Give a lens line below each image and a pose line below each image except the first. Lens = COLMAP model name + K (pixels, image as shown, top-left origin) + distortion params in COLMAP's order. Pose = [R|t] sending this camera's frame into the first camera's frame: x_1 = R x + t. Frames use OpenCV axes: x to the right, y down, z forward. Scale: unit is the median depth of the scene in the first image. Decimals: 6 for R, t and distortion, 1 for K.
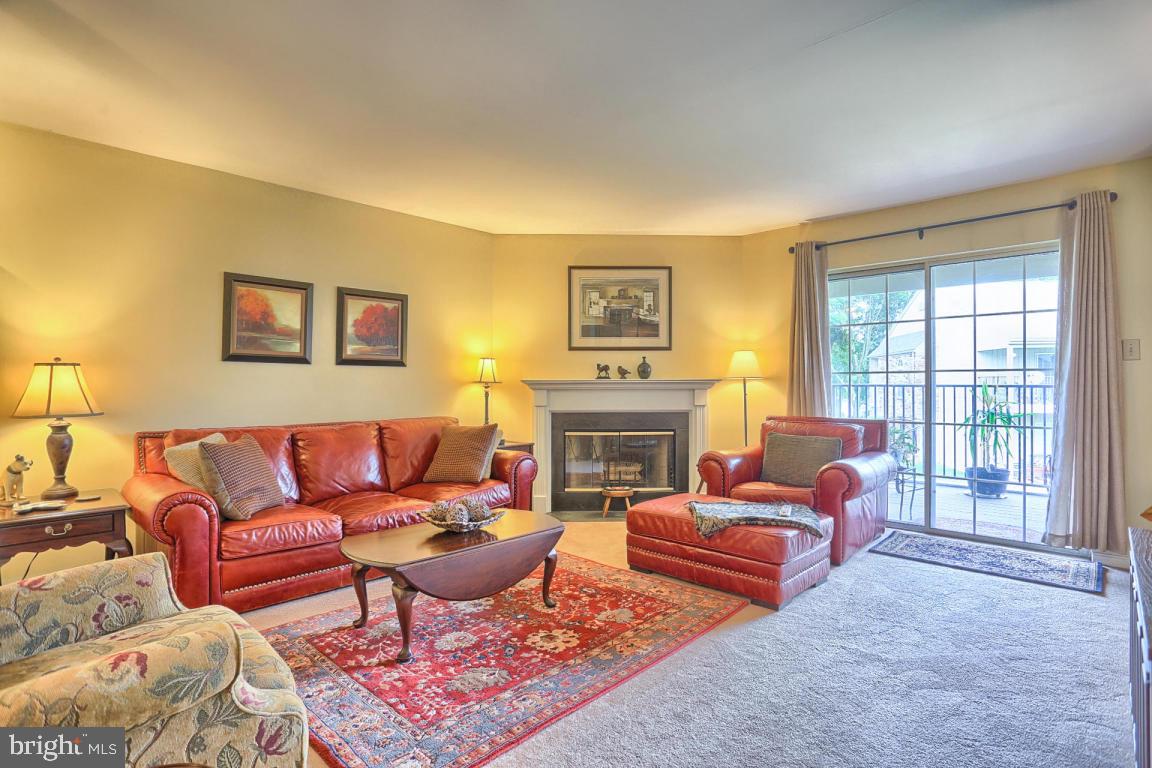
lens RADIAL K [[571.5, 0, 581.5], [0, 571.5, 382.1], [0, 0, 1]] dist [-0.077460, 0.031628]
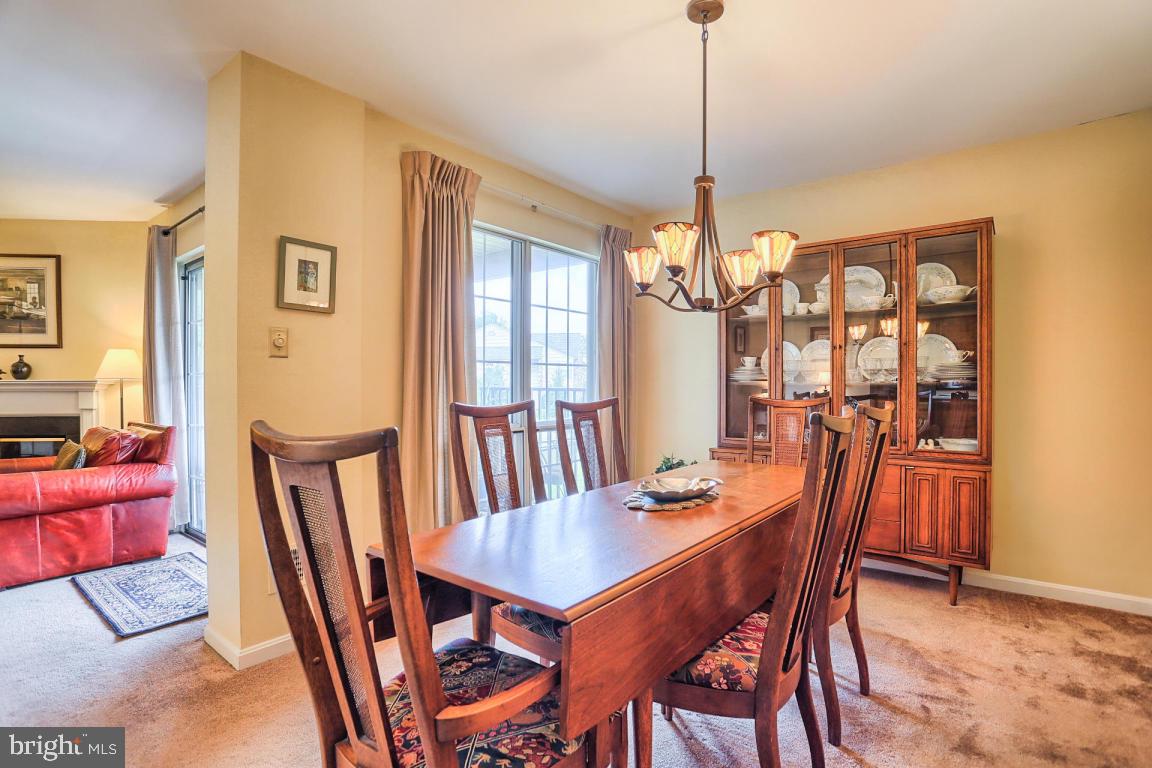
lens RADIAL K [[558.4, 0, 580.6], [0, 558.4, 387.7], [0, 0, 1]] dist [-0.074555, 0.029072]
pose [[0.995604, 0.003052, 0.093610, 0.945976], [-0.003816, 0.999961, 0.007985, -0.002882], [-0.093582, -0.008307, 0.995577, 0.081604]]
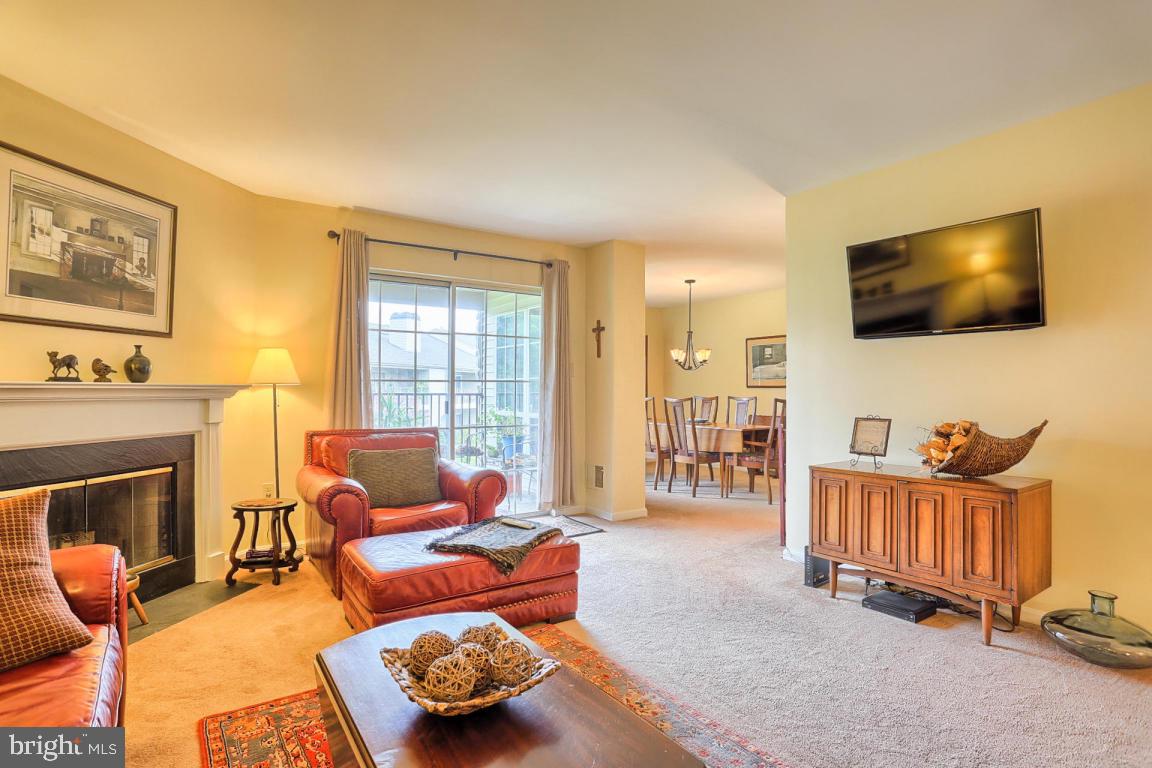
lens RADIAL K [[571.5, 0, 581.5], [0, 571.5, 382.1], [0, 0, 1]] dist [-0.077460, 0.031628]
pose [[0.191283, 0.018355, 0.981363, -0.372654], [-0.004069, 0.999831, -0.017907, 0.002175], [-0.981527, -0.000568, 0.191325, 0.458217]]
